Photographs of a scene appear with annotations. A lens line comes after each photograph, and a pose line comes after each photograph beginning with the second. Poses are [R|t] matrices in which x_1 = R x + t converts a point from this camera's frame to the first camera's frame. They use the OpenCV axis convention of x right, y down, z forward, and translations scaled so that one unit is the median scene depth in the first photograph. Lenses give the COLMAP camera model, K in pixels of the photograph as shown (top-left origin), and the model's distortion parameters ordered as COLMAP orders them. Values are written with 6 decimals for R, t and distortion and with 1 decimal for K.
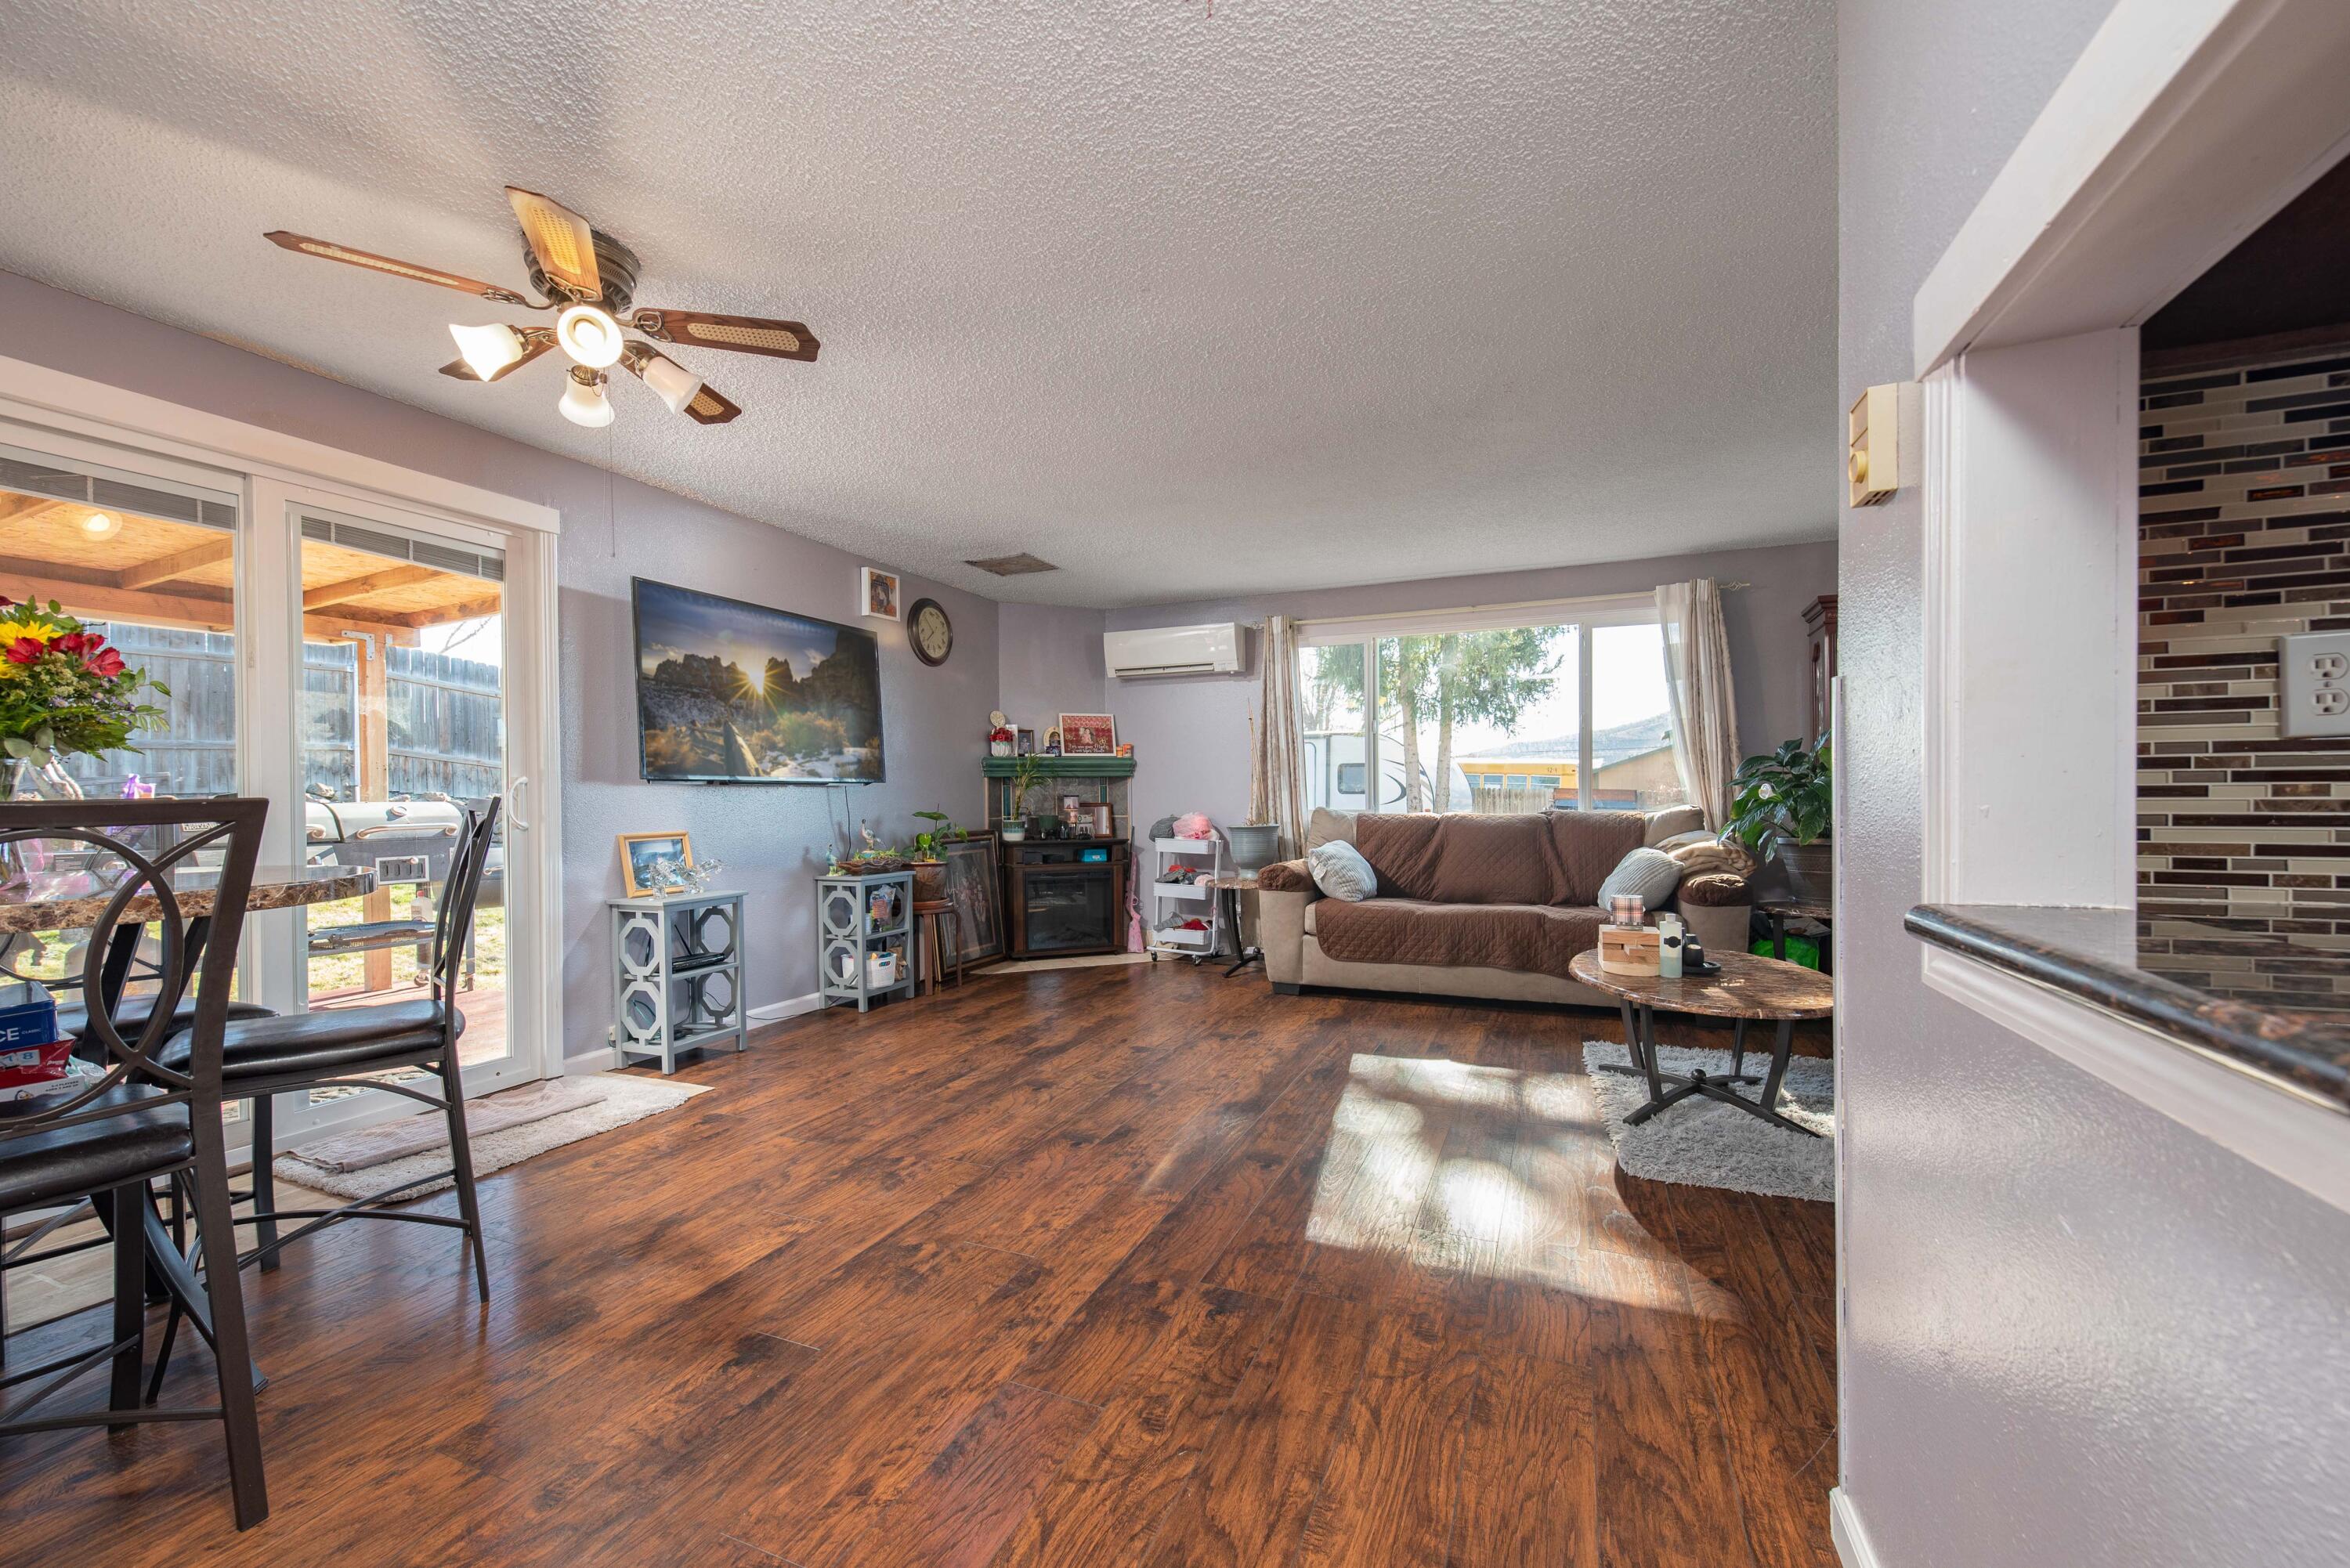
lens RADIAL K [[947.0, 0, 1170.9], [0, 947.0, 805.9], [0, 0, 1]] dist [0.003685, -0.000830]
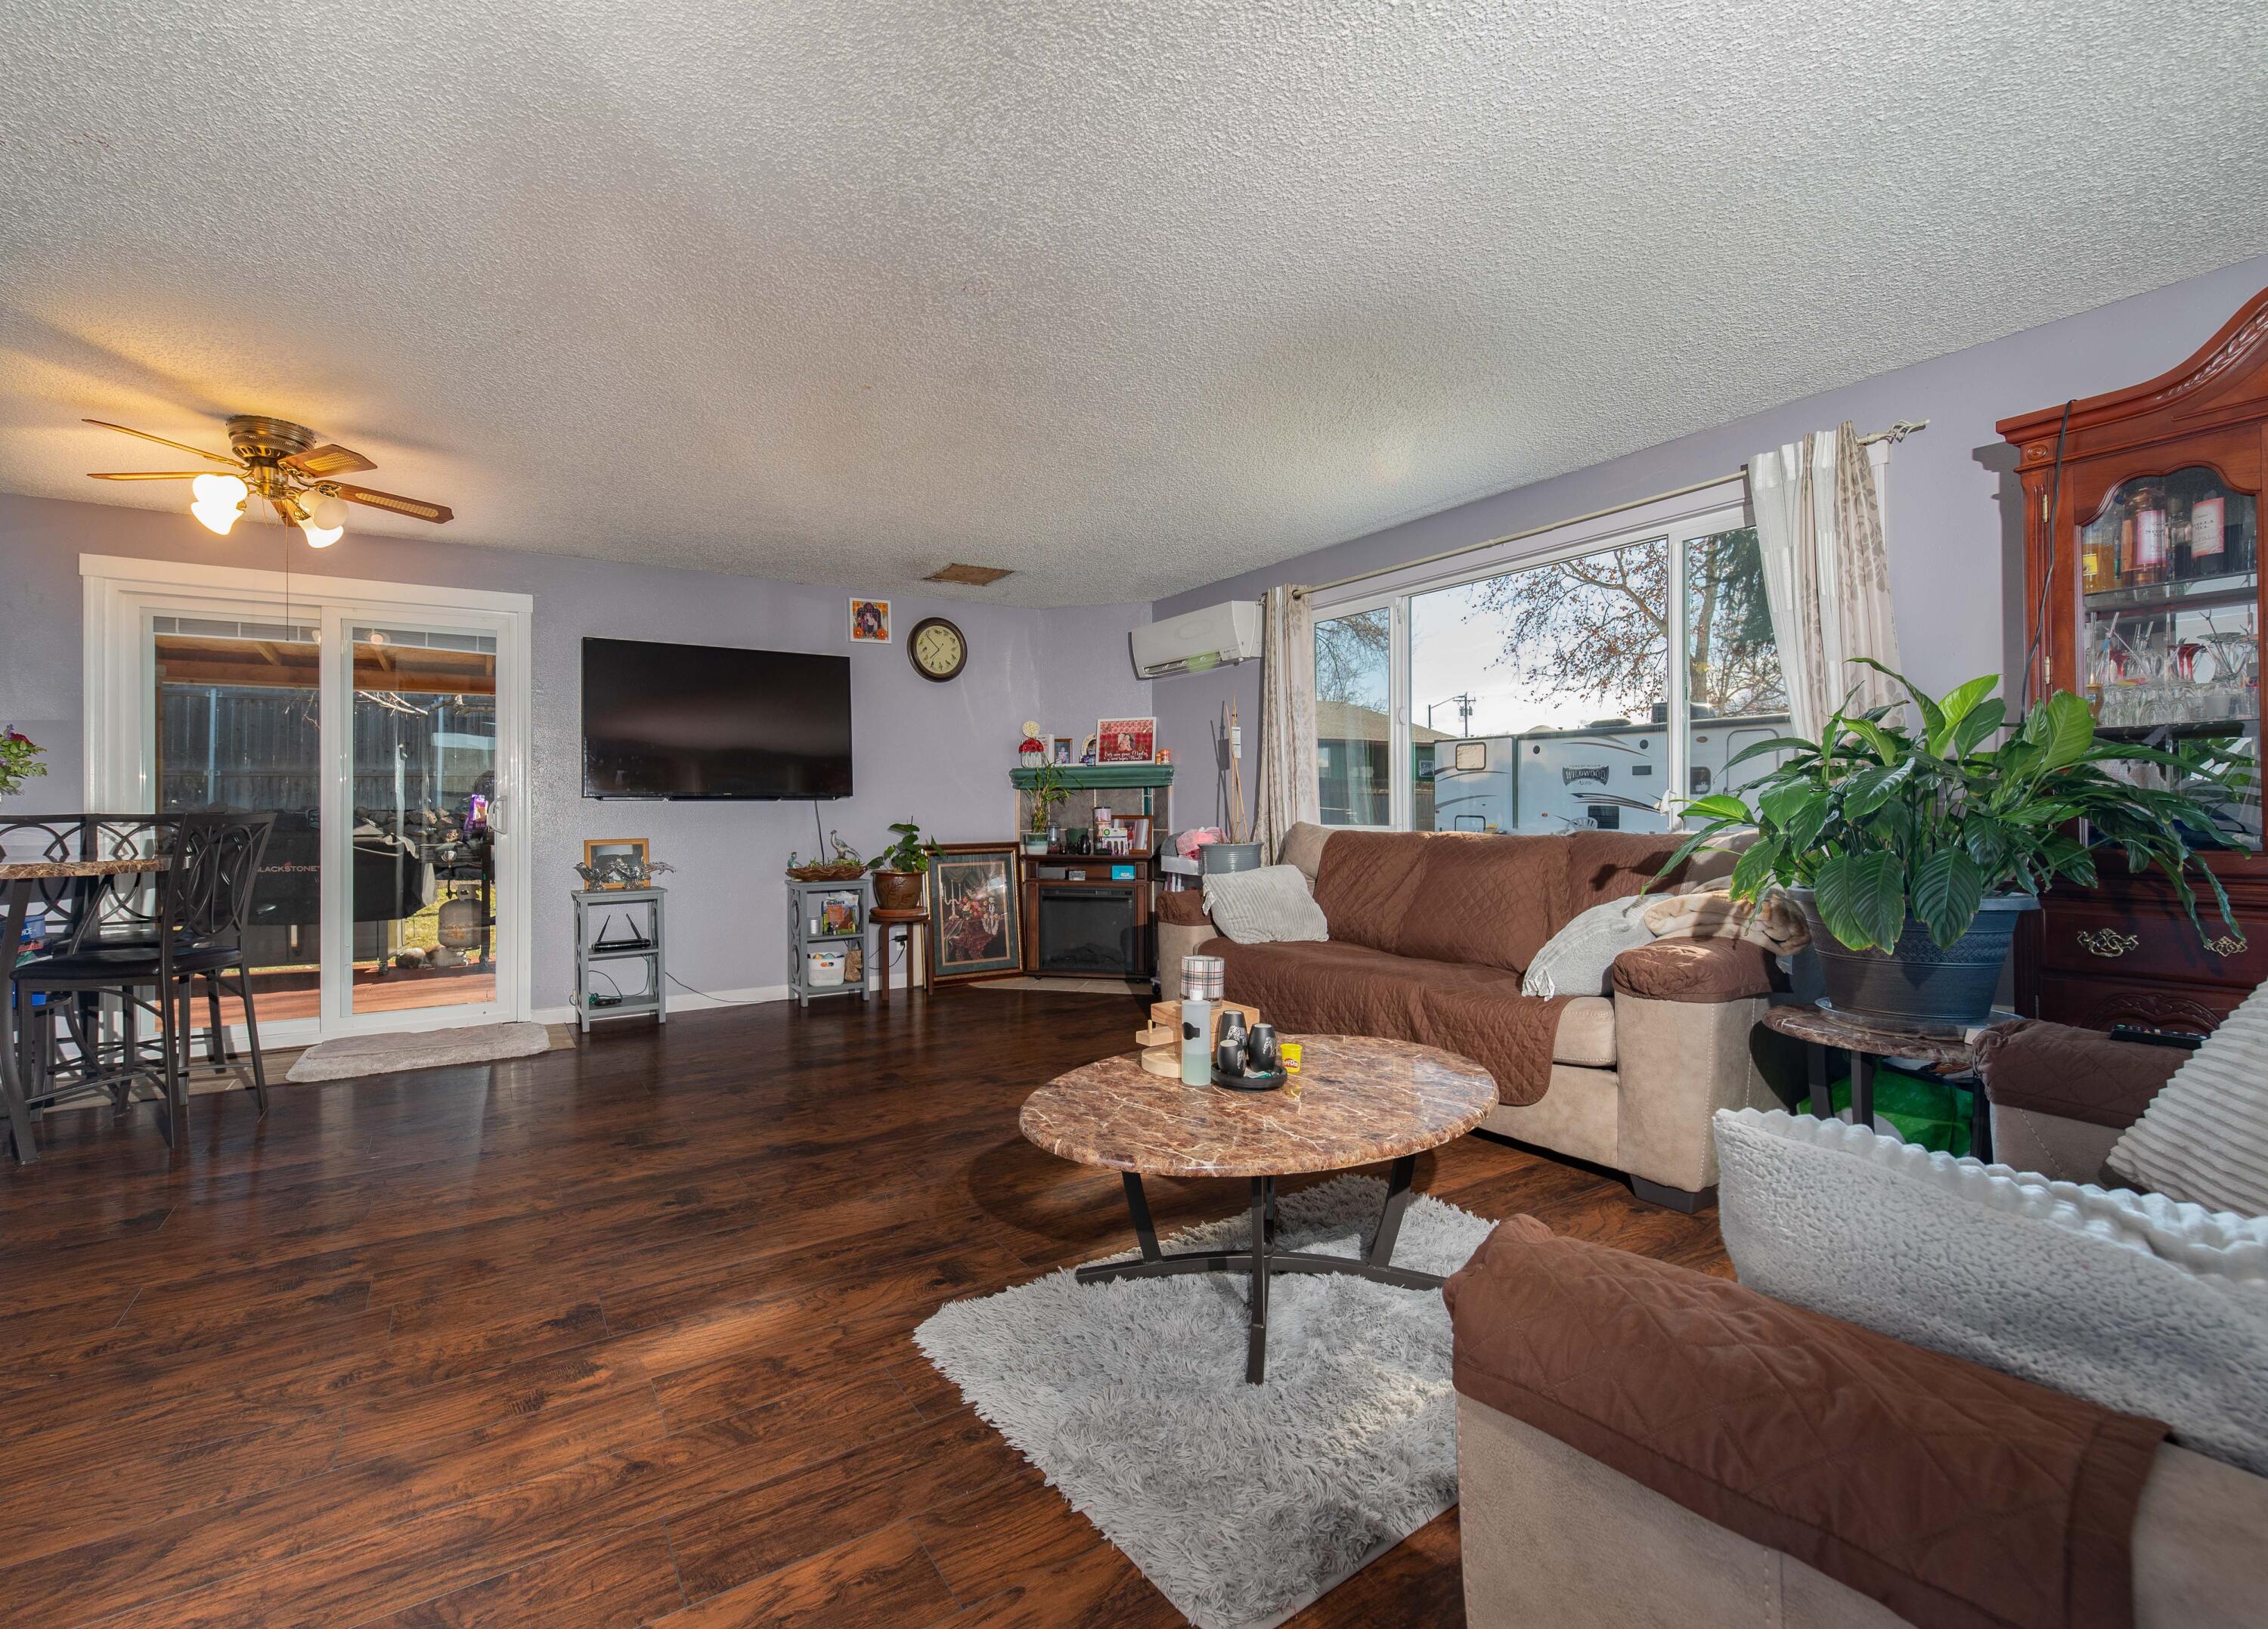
lens RADIAL K [[985.7, 0, 1040.1], [0, 985.7, 800.8], [0, 0, 1]] dist [0.000034, 0.000271]
pose [[0.798289, -0.003916, -0.602262, 0.517083], [-0.003512, 0.999932, -0.011157, -0.007105], [0.602265, 0.011022, 0.798220, 0.223879]]
